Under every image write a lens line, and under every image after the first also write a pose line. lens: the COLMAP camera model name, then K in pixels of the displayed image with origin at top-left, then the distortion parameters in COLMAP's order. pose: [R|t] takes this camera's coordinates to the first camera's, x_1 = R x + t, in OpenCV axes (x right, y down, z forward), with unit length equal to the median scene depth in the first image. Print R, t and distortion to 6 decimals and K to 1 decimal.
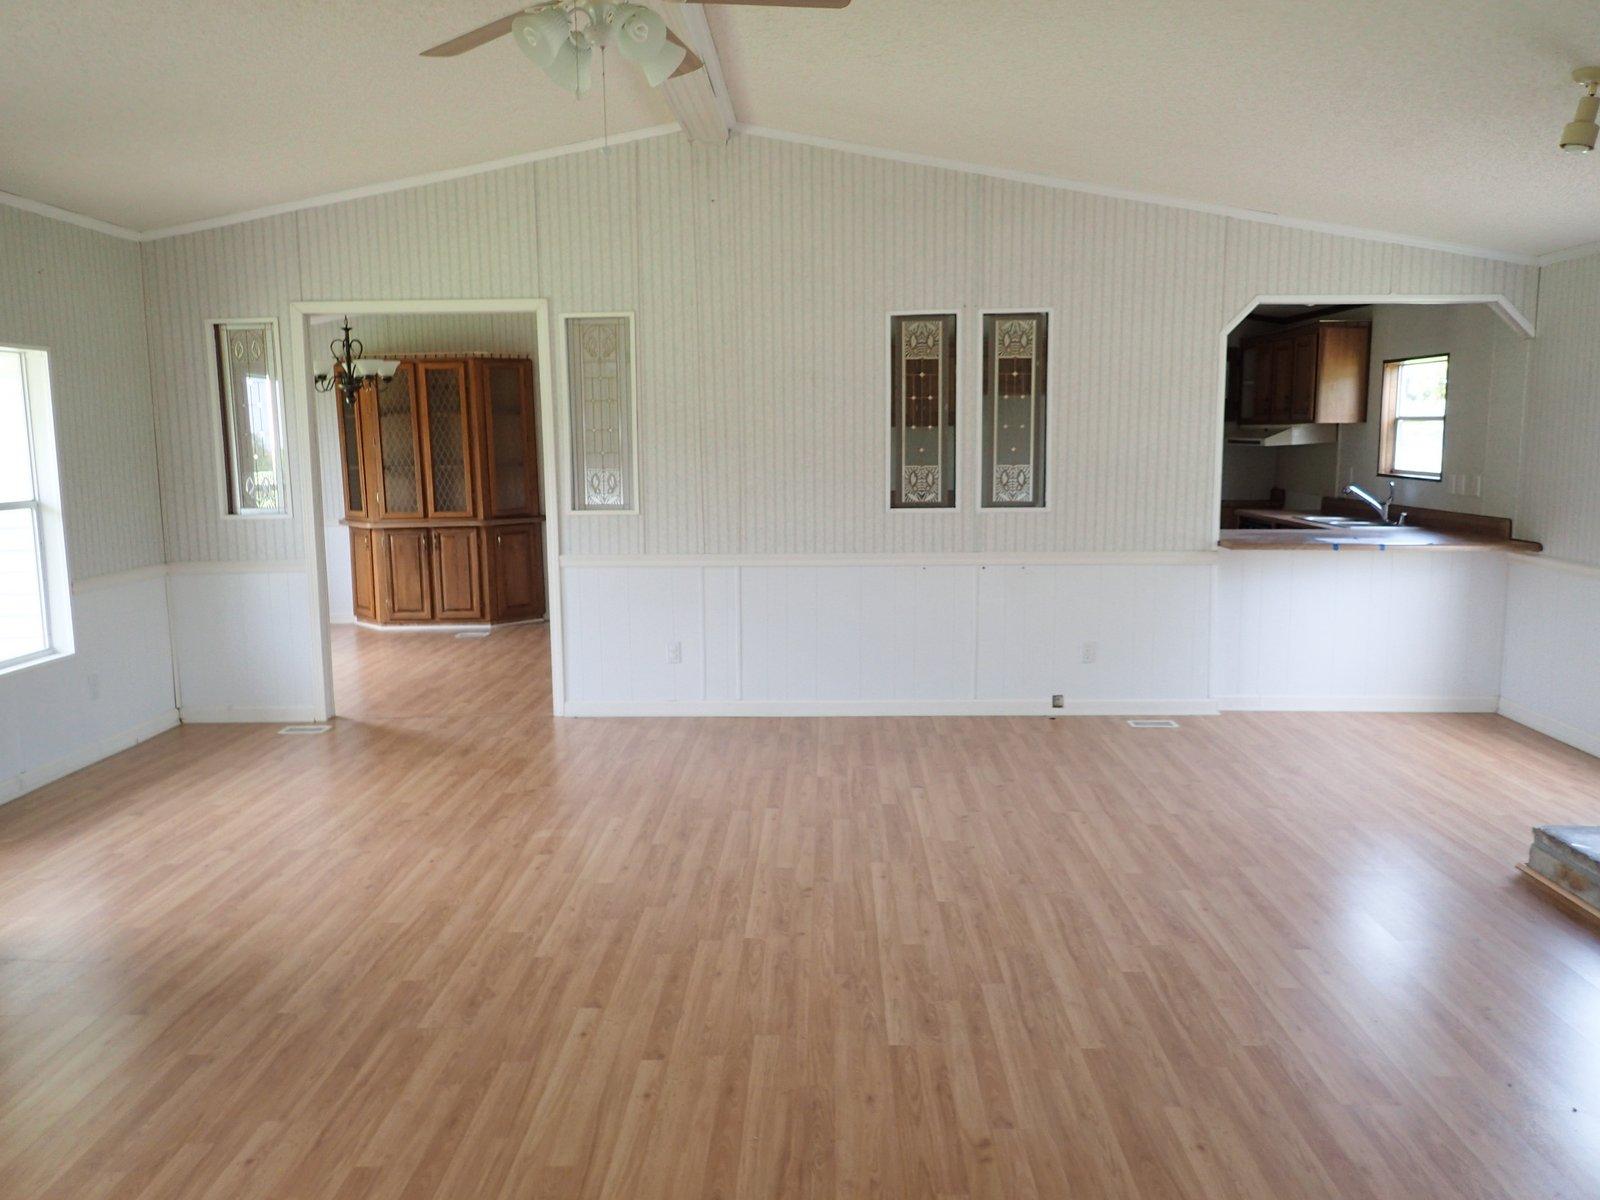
lens RADIAL K [[1201.3, 0, 800.0], [0, 1201.3, 600.0], [0, 0, 1]] dist [0.014073, 0.003539]
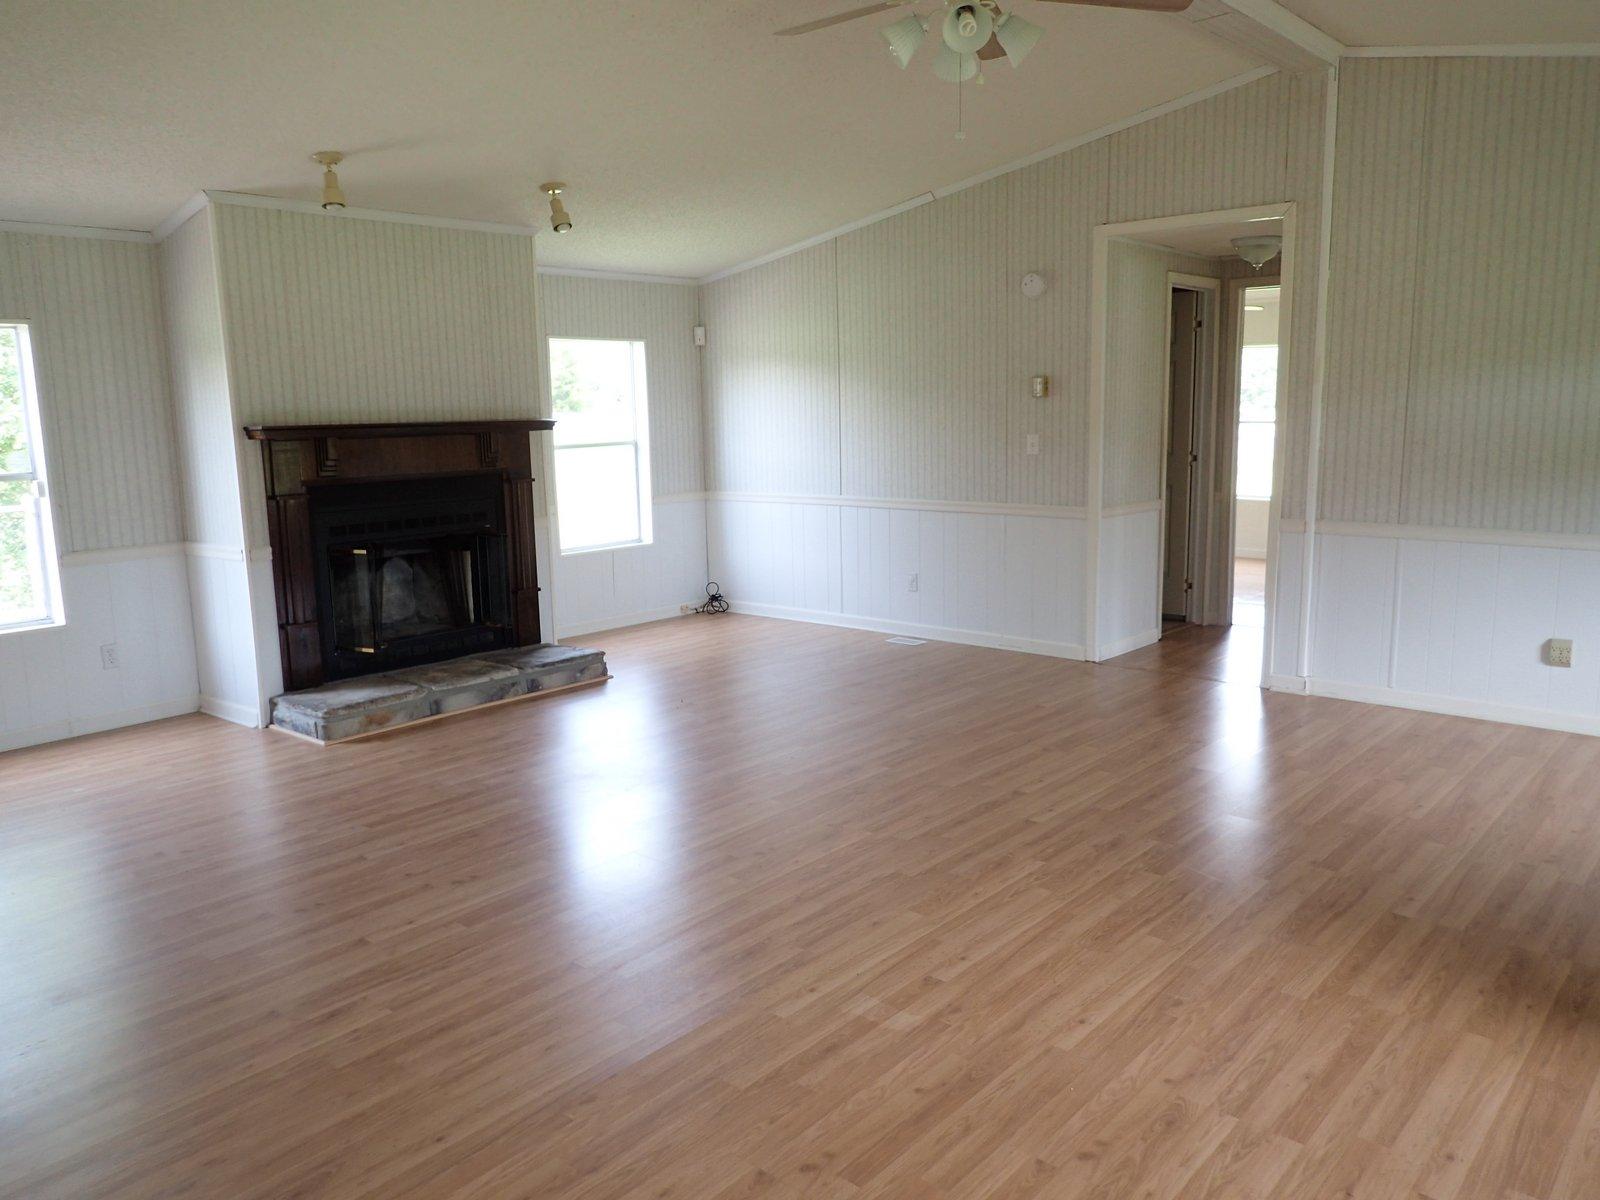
lens RADIAL K [[1201.3, 0, 800.0], [0, 1201.3, 600.0], [0, 0, 1]] dist [0.014073, 0.003539]
pose [[-0.766843, -0.083842, 0.636335, -0.667371], [0.115823, 0.957078, 0.265680, -0.235842], [-0.631297, 0.277437, -0.724218, 1.708102]]
